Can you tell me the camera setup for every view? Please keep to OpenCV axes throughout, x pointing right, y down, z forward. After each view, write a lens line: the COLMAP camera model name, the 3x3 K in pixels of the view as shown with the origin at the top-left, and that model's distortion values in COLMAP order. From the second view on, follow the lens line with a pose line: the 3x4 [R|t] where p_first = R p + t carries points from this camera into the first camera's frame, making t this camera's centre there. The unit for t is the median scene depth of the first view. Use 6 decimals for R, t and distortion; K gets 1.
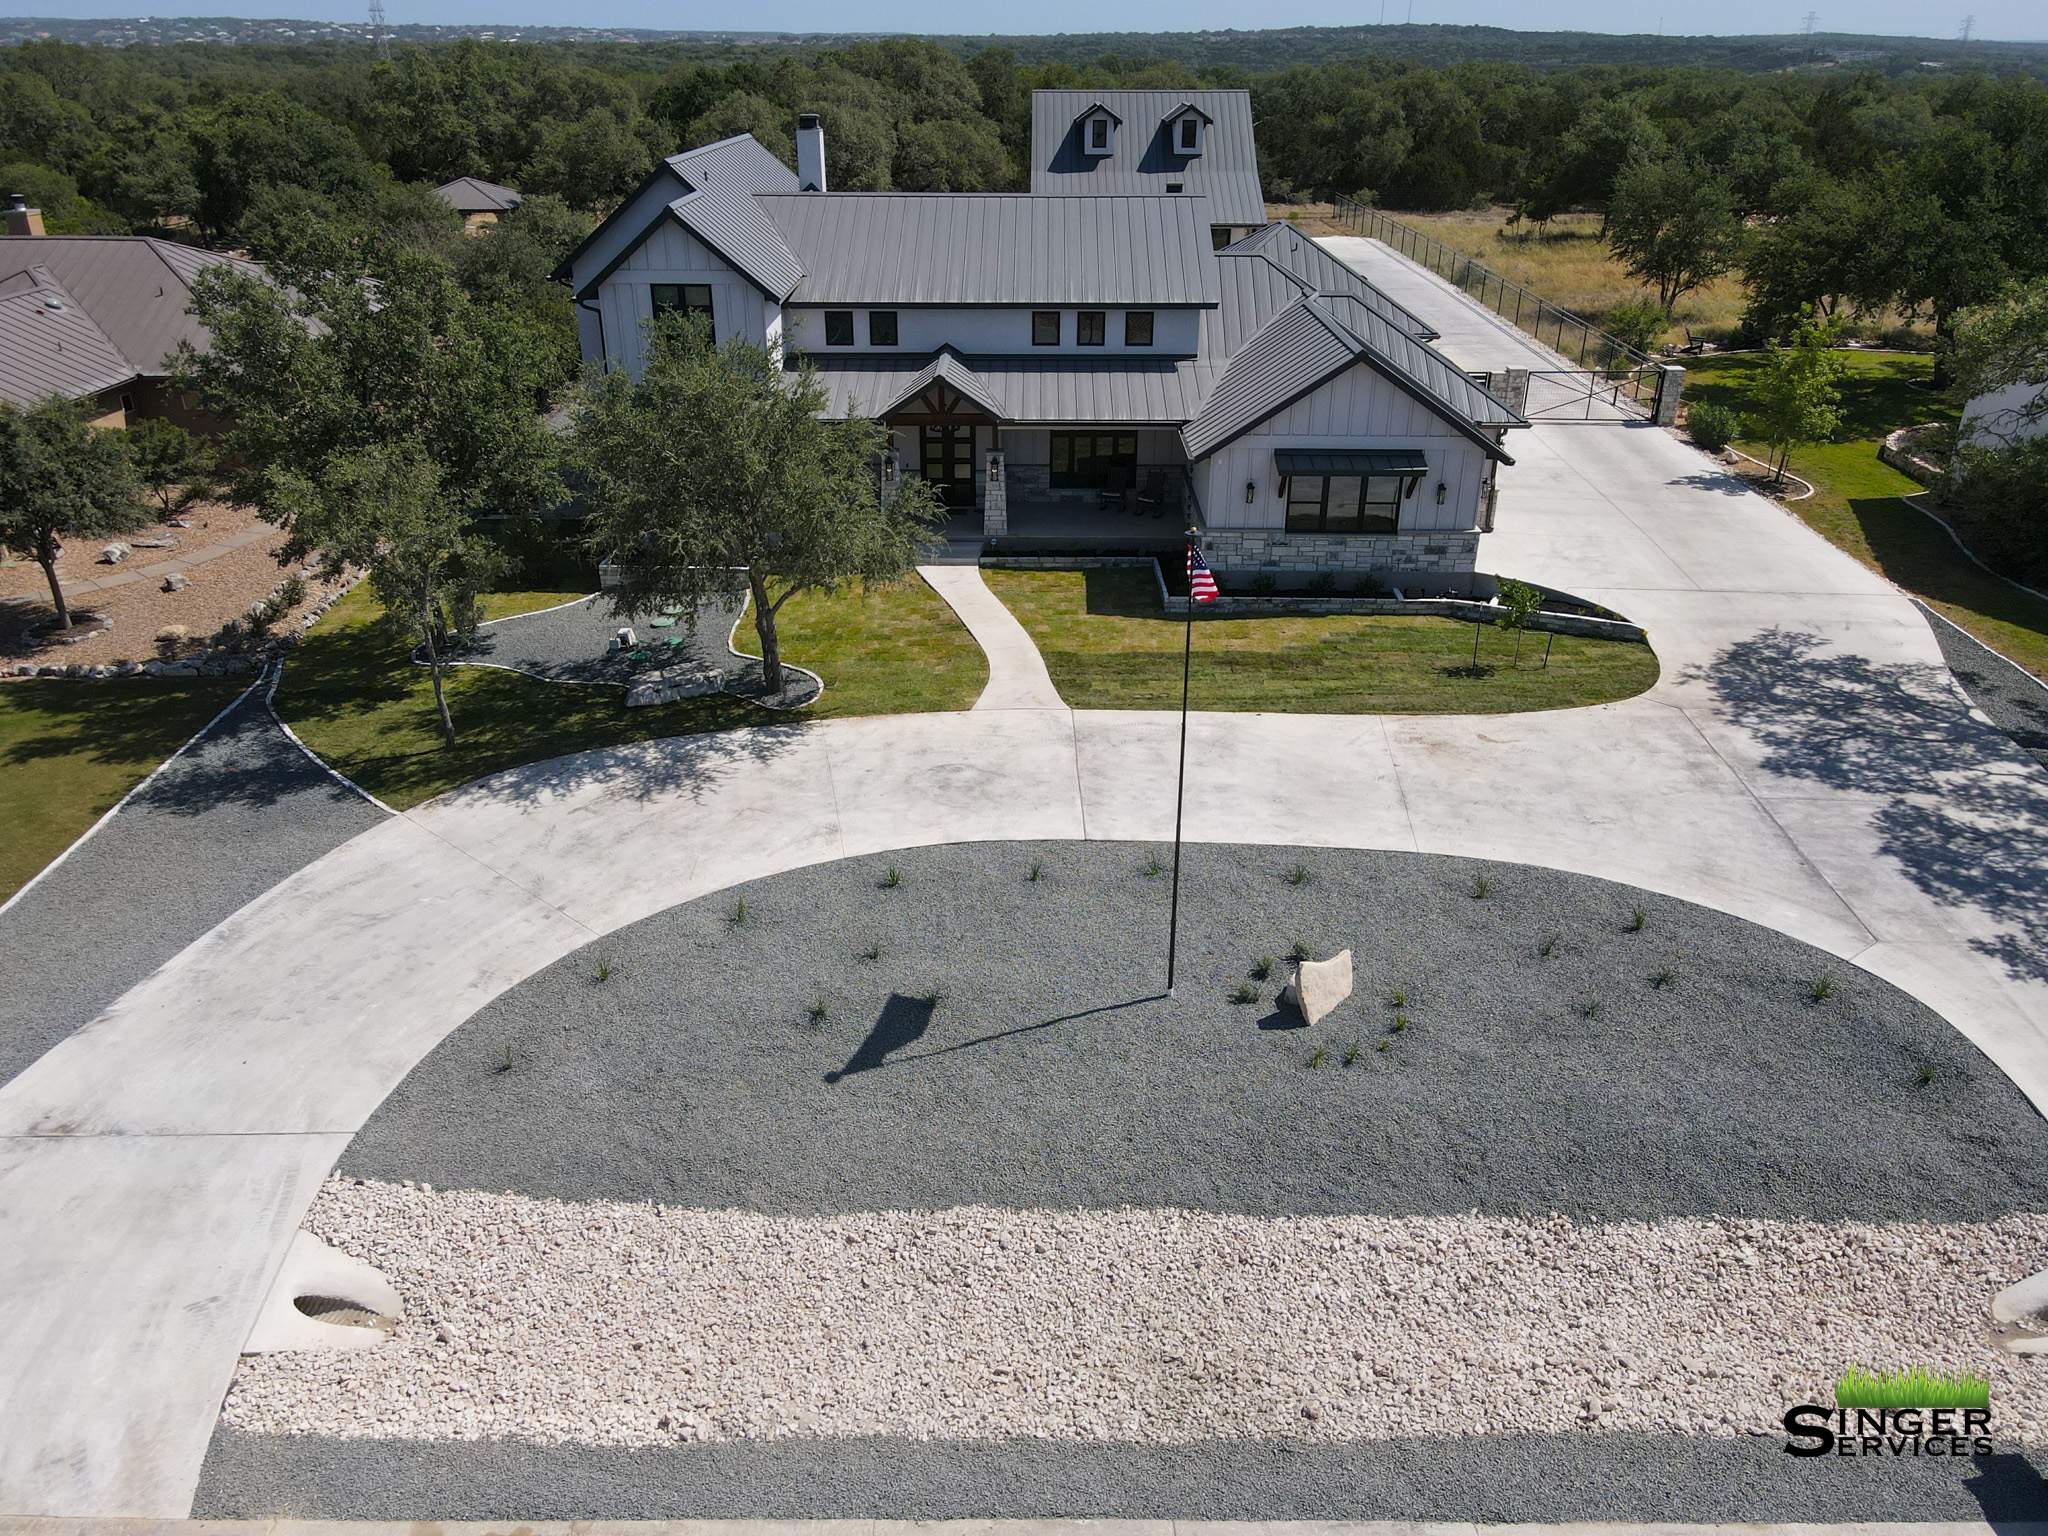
lens RADIAL K [[1510.7, 0, 1024.0], [0, 1510.7, 768.0], [0, 0, 1]] dist [-0.017376, 0.001266]
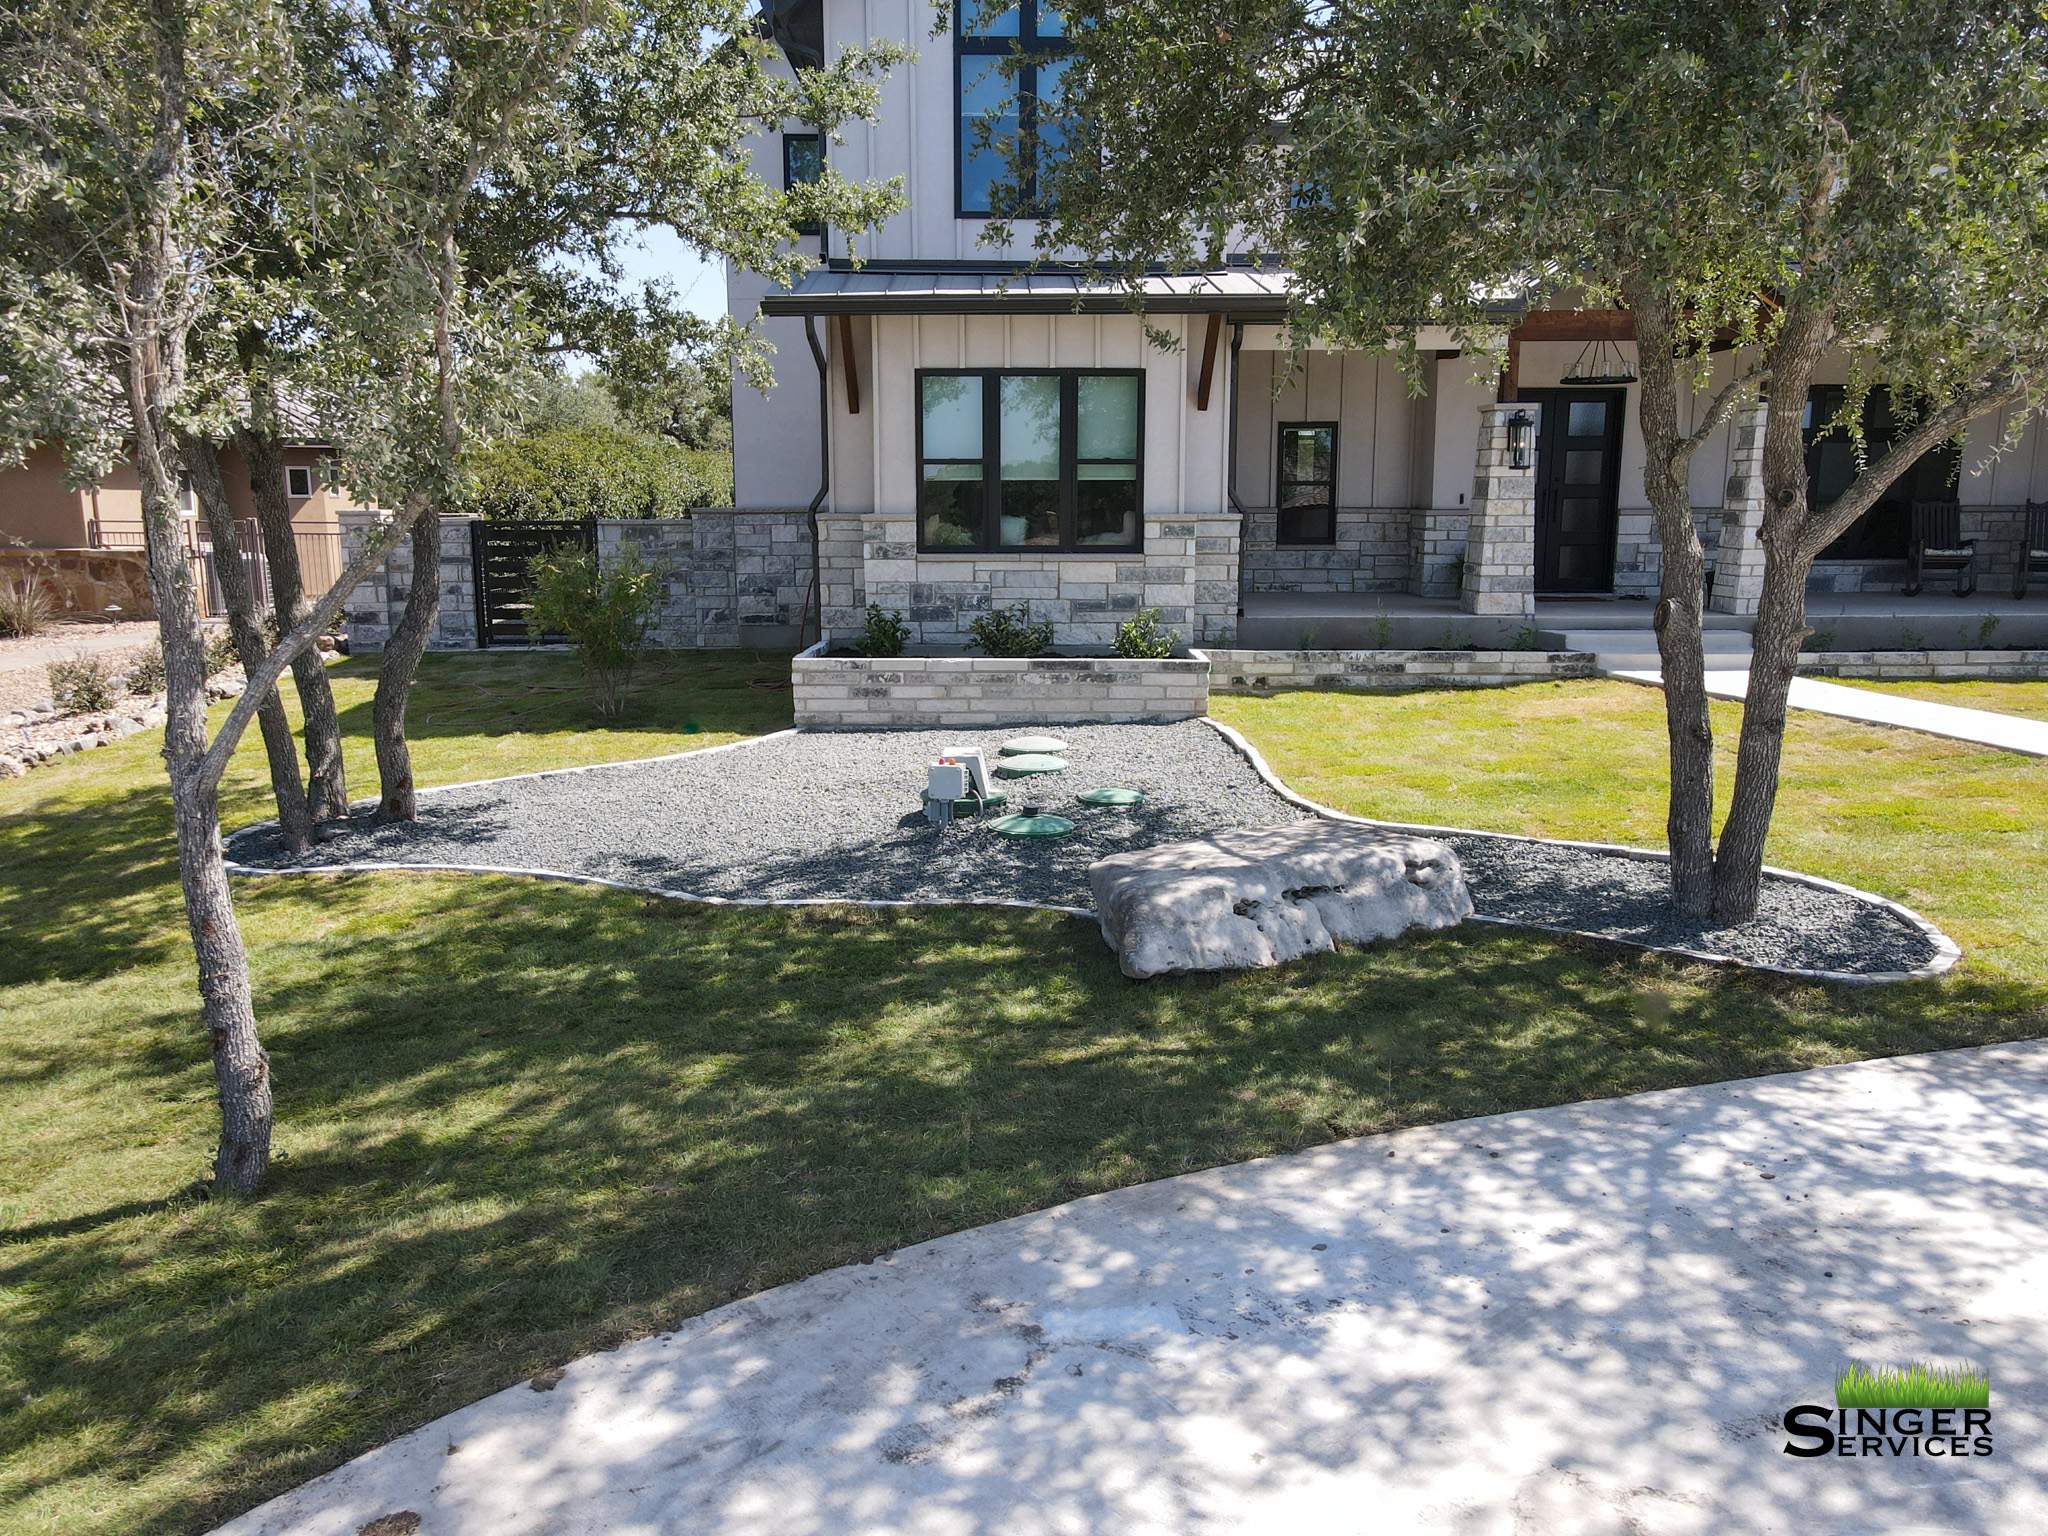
lens RADIAL K [[1510.7, 0, 1024.0], [0, 1510.7, 768.0], [0, 0, 1]] dist [-0.017376, 0.001266]
pose [[0.999704, -0.002835, 0.024144, -0.284788], [0.009202, 0.963412, -0.267866, -0.011373], [-0.022501, 0.268009, 0.963154, 0.787122]]
